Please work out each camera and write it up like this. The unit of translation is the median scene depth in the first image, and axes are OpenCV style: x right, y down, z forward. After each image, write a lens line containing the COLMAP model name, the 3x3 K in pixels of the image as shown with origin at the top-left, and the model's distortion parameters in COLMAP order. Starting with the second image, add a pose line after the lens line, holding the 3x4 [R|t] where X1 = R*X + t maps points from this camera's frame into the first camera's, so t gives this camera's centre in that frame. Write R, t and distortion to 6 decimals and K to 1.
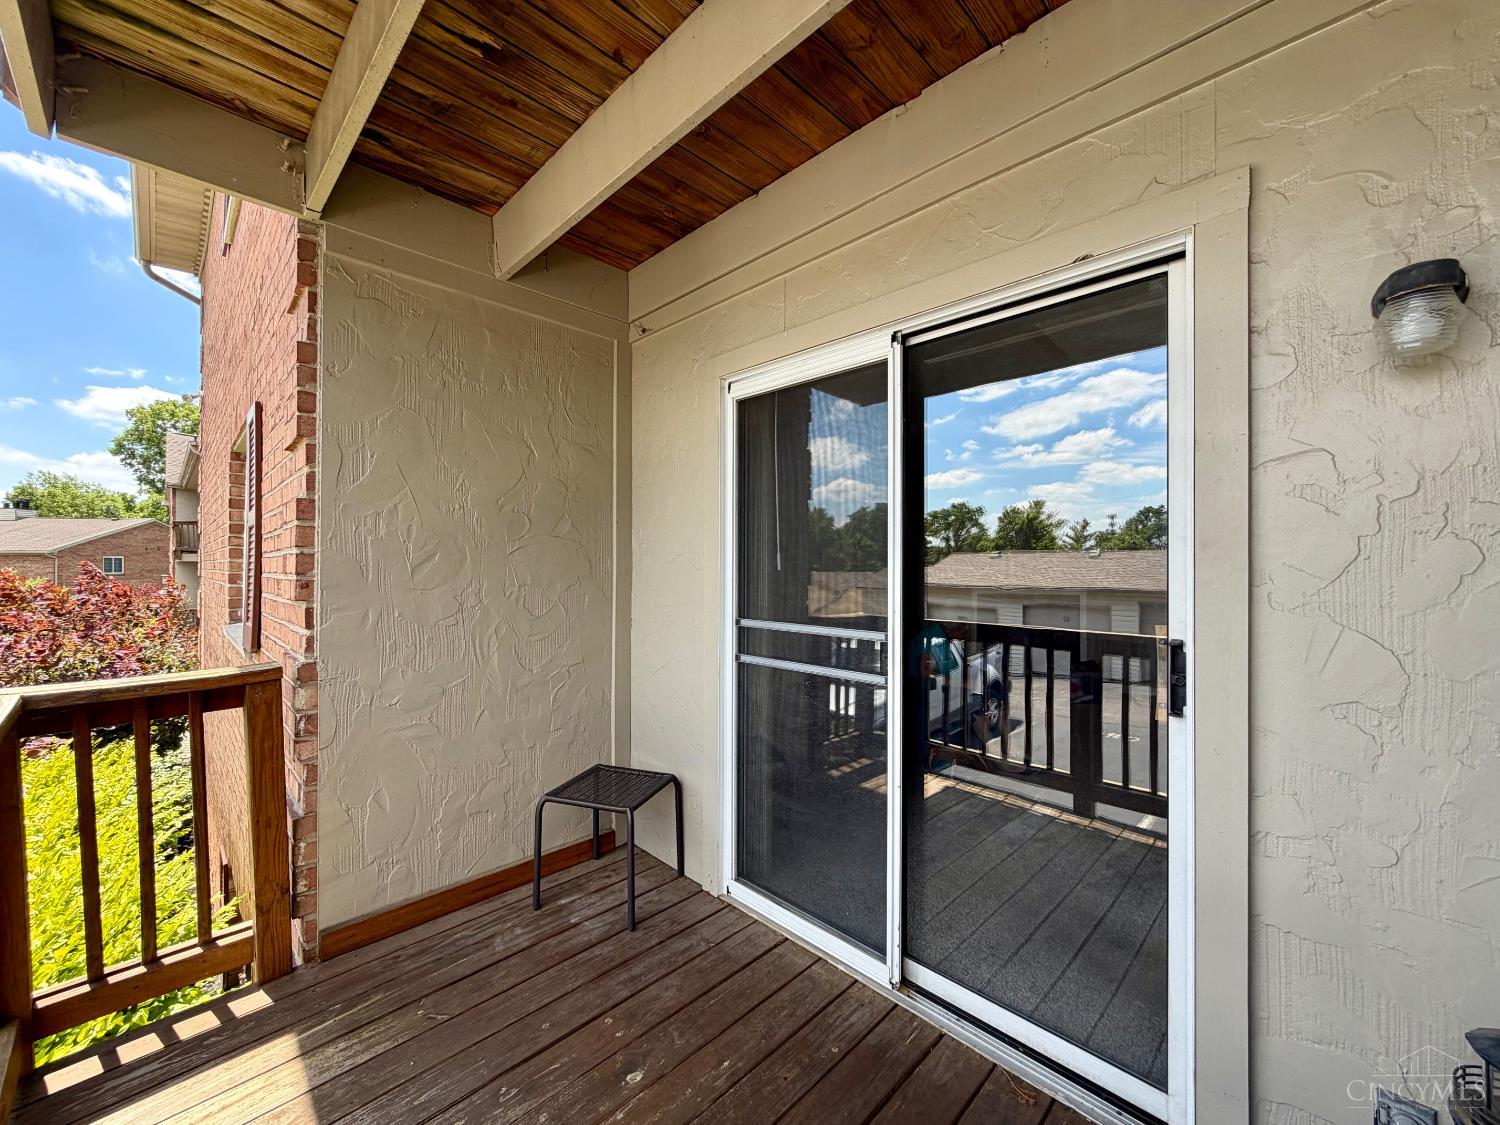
lens RADIAL K [[597.7, 0, 745.1], [0, 597.7, 563.0], [0, 0, 1]] dist [0.001142, -0.000186]
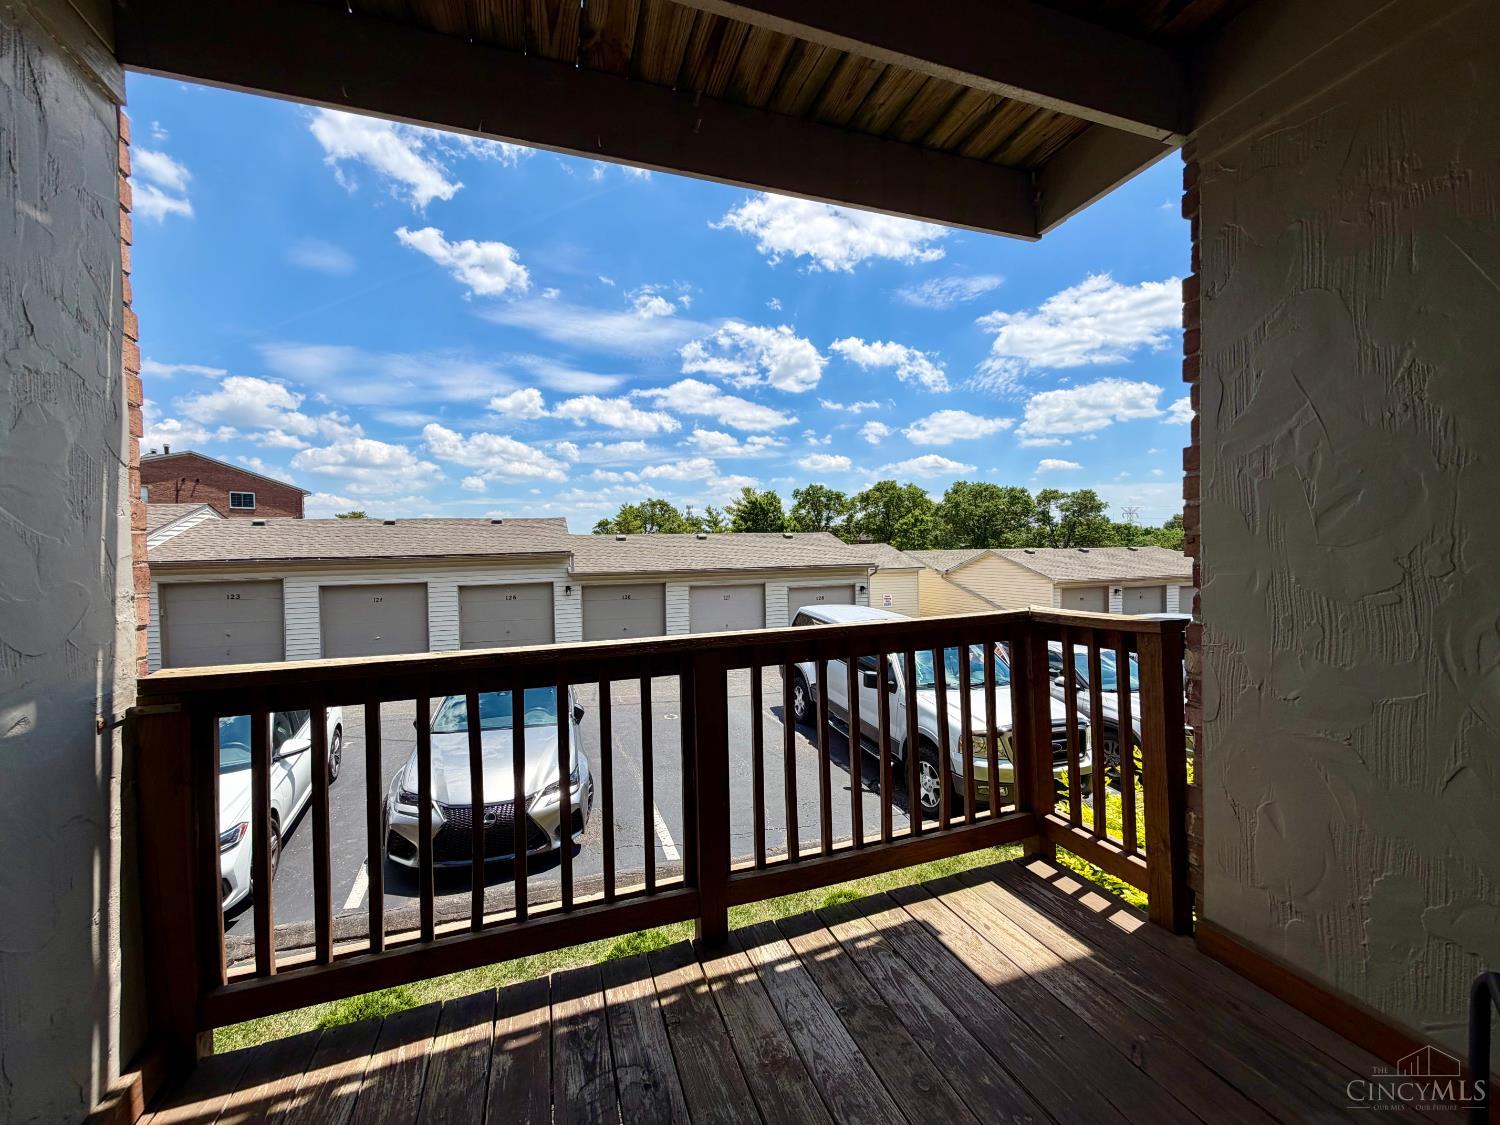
lens RADIAL K [[599.8, 0, 744.3], [0, 599.8, 559.2], [0, 0, 1]] dist [-0.000623, -0.000066]
pose [[-0.432557, 0.021125, -0.901359, 0.403736], [0.026798, 0.999585, 0.010567, 0.038295], [0.901208, -0.019584, -0.432943, 0.767036]]
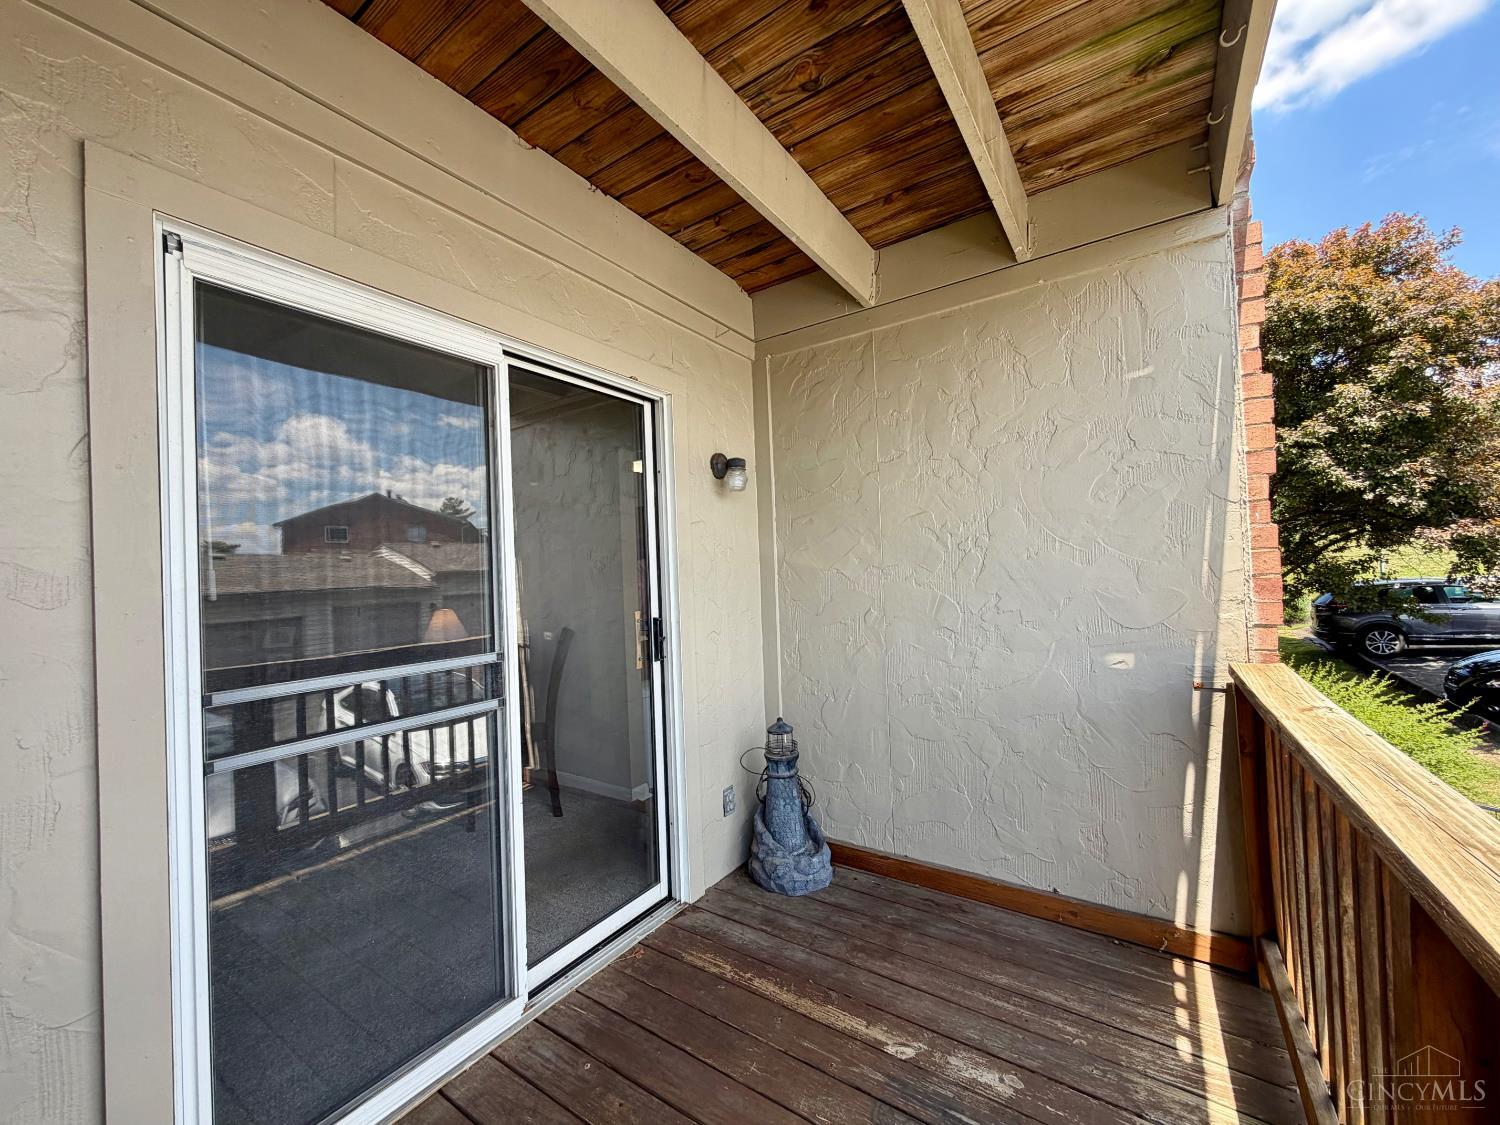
lens RADIAL K [[596.4, 0, 745.0], [0, 596.4, 562.2], [0, 0, 1]] dist [-0.000009, -0.000030]
pose [[-0.196311, 0.023513, 0.980260, -0.726143], [0.029260, 0.999408, -0.018113, 0.003255], [-0.980105, 0.025126, -0.196882, 0.749457]]
